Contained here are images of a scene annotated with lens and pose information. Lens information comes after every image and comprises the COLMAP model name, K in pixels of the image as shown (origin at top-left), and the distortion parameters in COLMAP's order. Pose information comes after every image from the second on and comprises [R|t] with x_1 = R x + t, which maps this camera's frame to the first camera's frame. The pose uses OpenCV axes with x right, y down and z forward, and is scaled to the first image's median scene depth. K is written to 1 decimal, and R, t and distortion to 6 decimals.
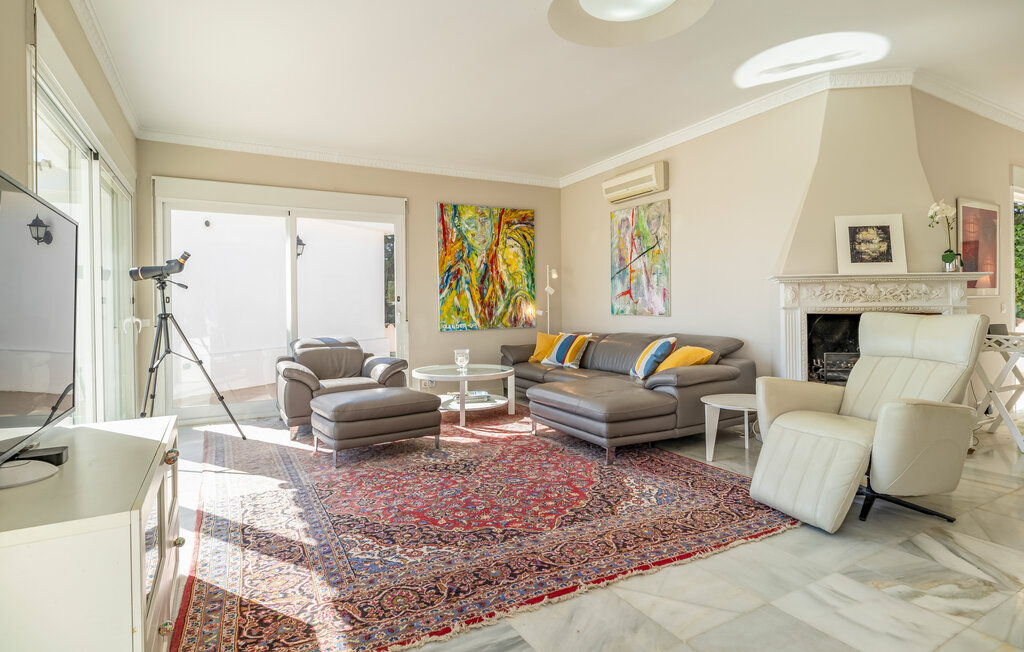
lens RADIAL K [[533.1, 0, 516.3], [0, 533.1, 314.4], [0, 0, 1]] dist [-0.004345, -0.000283]
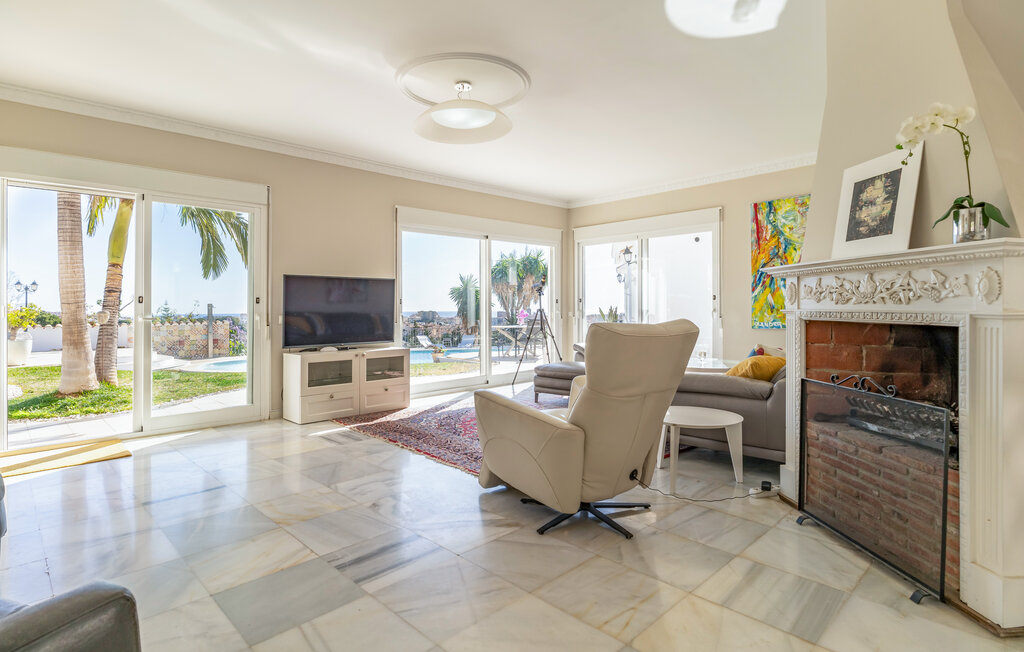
lens RADIAL K [[533.1, 0, 516.3], [0, 533.1, 314.4], [0, 0, 1]] dist [-0.004345, -0.000283]
pose [[0.259386, 0.020735, -0.965551, 0.728040], [-0.005312, 0.999785, 0.020043, -0.013252], [0.965759, -0.000070, 0.259440, 0.291576]]
